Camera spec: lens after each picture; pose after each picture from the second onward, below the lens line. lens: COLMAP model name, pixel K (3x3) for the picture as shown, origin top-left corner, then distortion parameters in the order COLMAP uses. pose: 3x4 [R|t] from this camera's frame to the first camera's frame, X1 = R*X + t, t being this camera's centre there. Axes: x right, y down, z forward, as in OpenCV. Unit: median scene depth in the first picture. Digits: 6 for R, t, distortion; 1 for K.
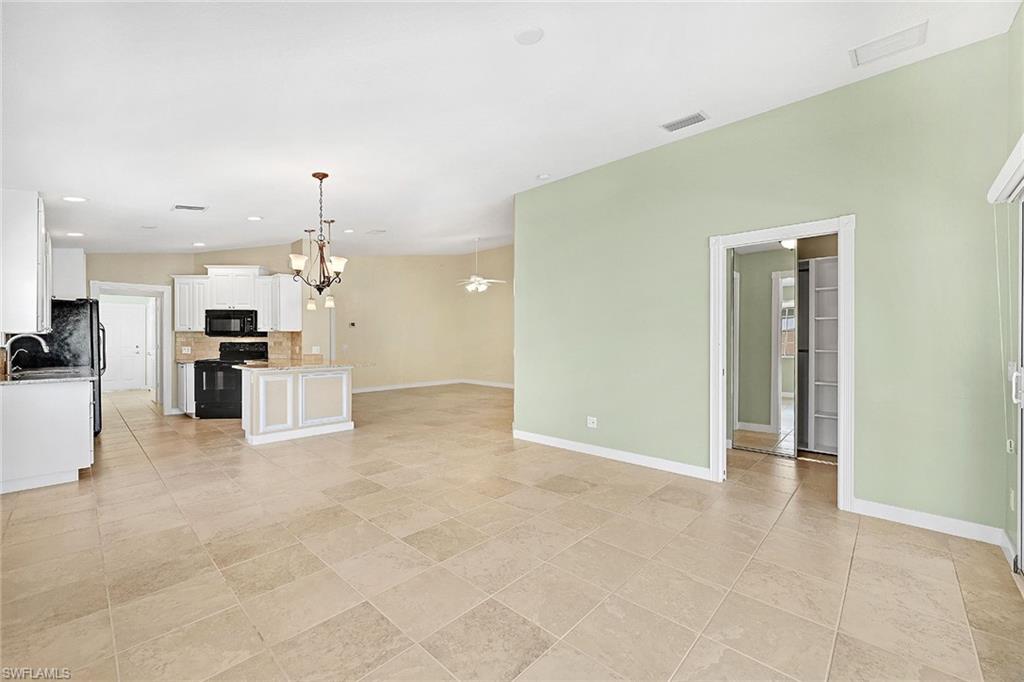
lens RADIAL K [[413.5, 0, 516.6], [0, 413.5, 340.6], [0, 0, 1]] dist [-0.002314, -0.000097]
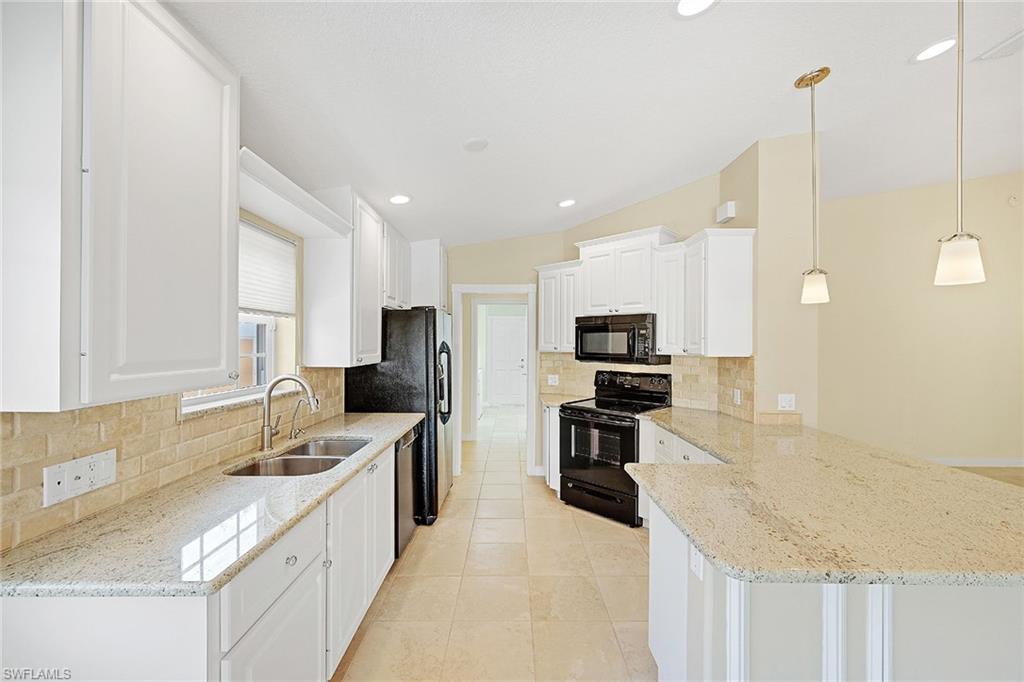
lens RADIAL K [[413.5, 0, 516.6], [0, 413.5, 340.6], [0, 0, 1]] dist [-0.002314, -0.000097]
pose [[0.691442, -0.002990, -0.722426, -0.377897], [-0.010593, 0.999842, -0.014278, -0.030671], [0.722354, 0.017525, 0.691301, 0.520998]]
